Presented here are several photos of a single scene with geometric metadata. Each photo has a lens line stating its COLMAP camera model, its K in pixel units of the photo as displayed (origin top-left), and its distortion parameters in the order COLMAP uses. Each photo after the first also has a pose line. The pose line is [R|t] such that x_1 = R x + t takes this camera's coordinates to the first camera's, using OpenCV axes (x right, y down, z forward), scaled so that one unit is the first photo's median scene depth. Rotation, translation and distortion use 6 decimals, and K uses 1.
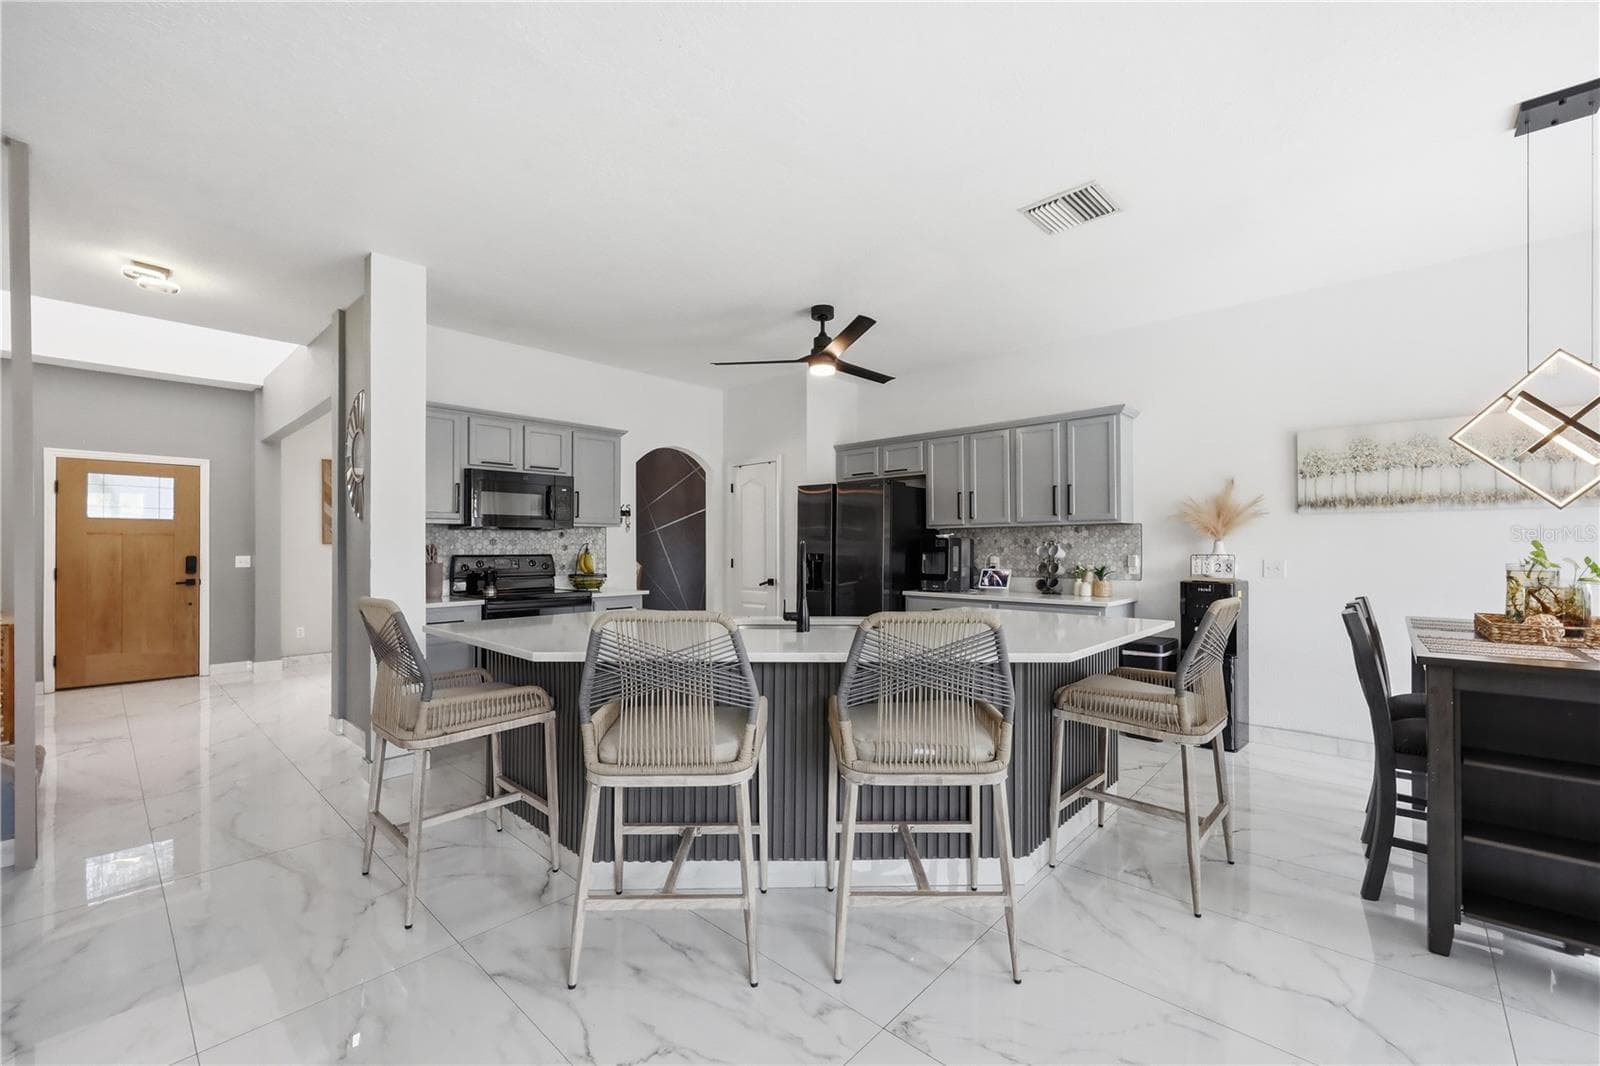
lens RADIAL K [[659.1, 0, 796.8], [0, 659.1, 543.0], [0, 0, 1]] dist [-0.001018, -0.000432]
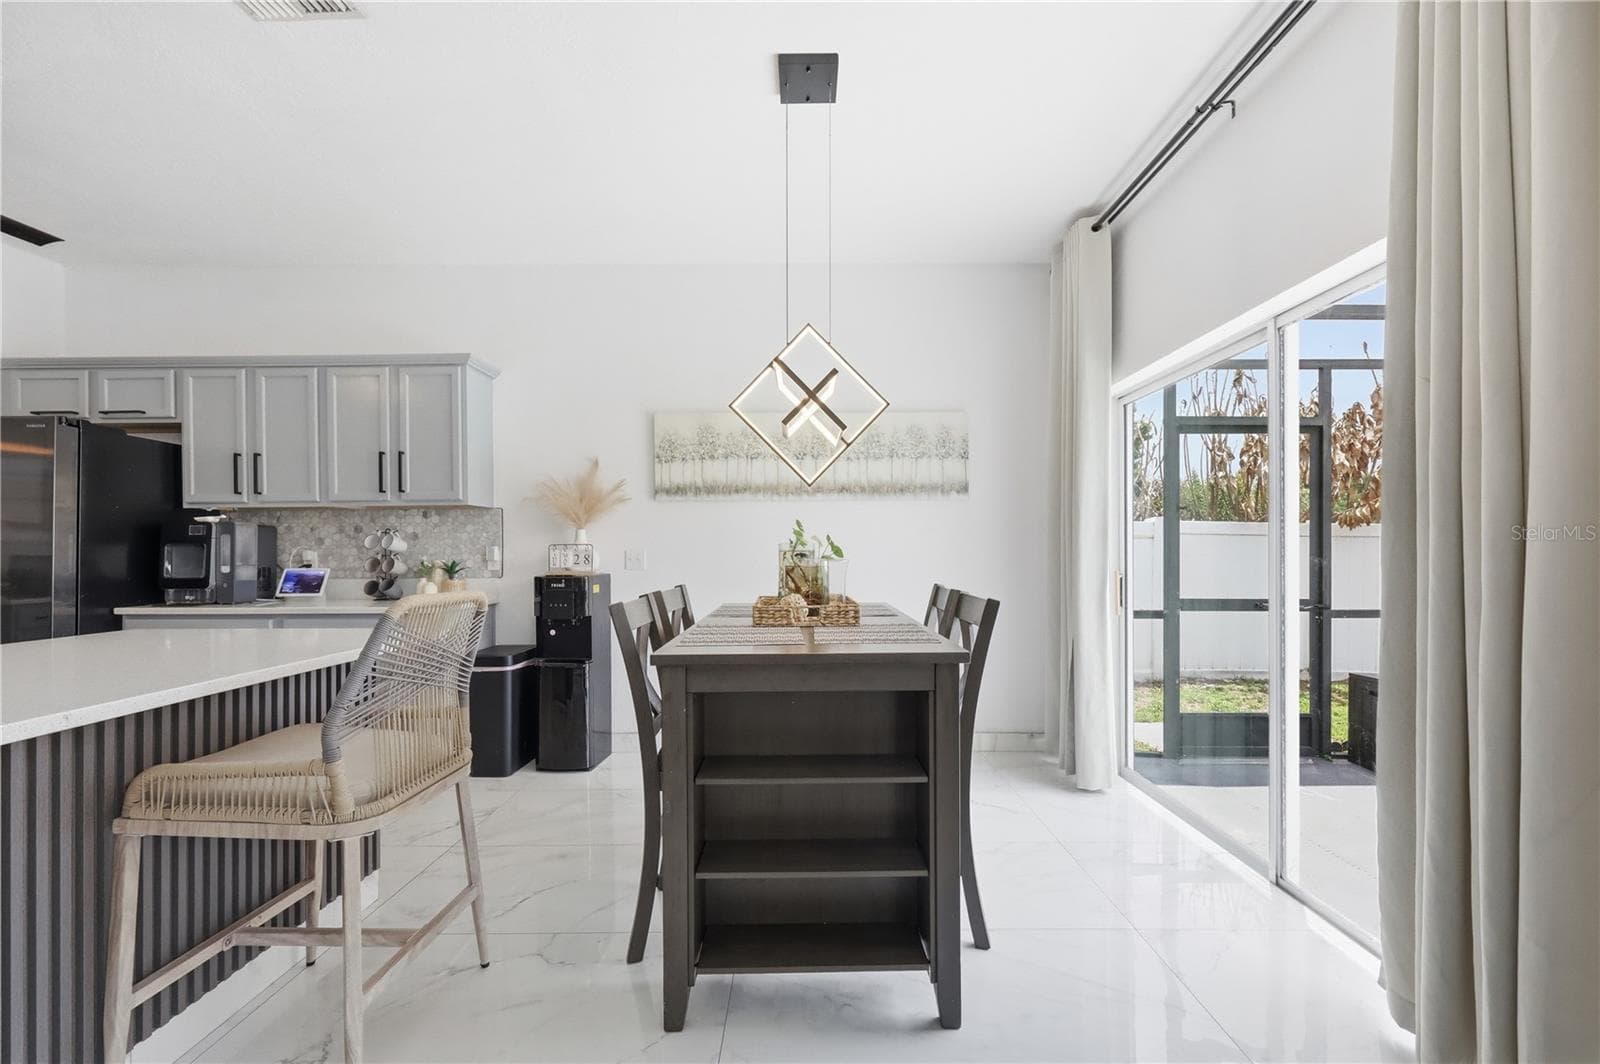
lens RADIAL K [[659.1, 0, 809.8], [0, 659.1, 545.4], [0, 0, 1]] dist [-0.001018, -0.000432]
pose [[0.738652, 0.003332, 0.674079, 0.252956], [0.000289, 0.999986, -0.005259, 0.021415], [-0.674087, 0.004079, 0.738641, 0.137765]]
